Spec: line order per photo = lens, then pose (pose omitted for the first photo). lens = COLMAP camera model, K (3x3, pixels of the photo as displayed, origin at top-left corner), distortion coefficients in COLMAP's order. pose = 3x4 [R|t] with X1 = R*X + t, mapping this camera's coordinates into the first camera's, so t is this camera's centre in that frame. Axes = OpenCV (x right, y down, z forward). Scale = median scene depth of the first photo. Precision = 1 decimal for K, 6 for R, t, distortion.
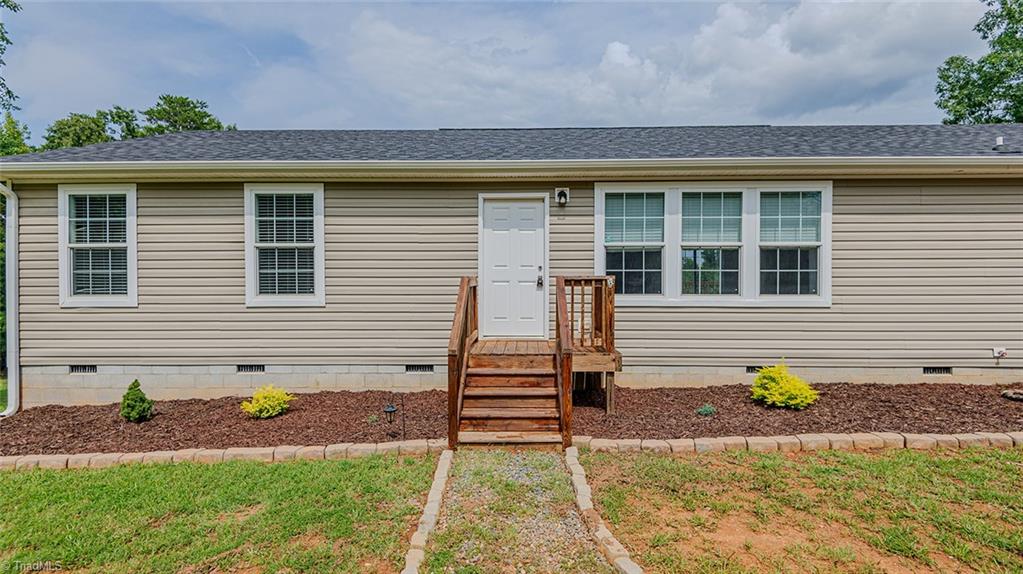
lens RADIAL K [[463.6, 0, 512.1], [0, 463.6, 285.0], [0, 0, 1]] dist [0.030668, -0.020958]
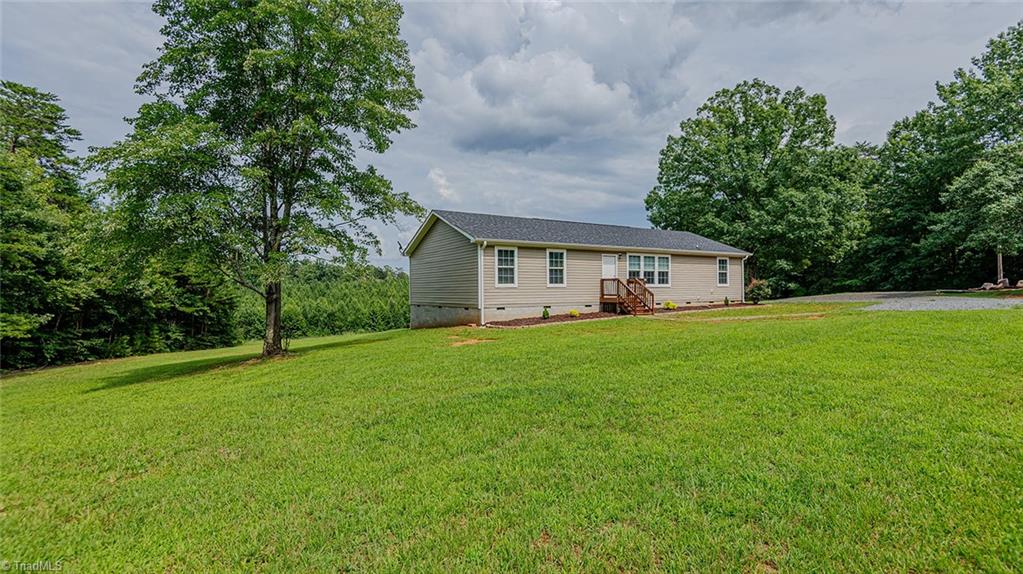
lens RADIAL K [[463.6, 0, 512.1], [0, 463.6, 285.0], [0, 0, 1]] dist [0.030668, -0.020958]
pose [[0.843638, 0.002729, 0.536906, -2.440899], [0.015087, 0.999472, -0.028787, 0.116144], [-0.536701, 0.032386, 0.843151, -1.501375]]
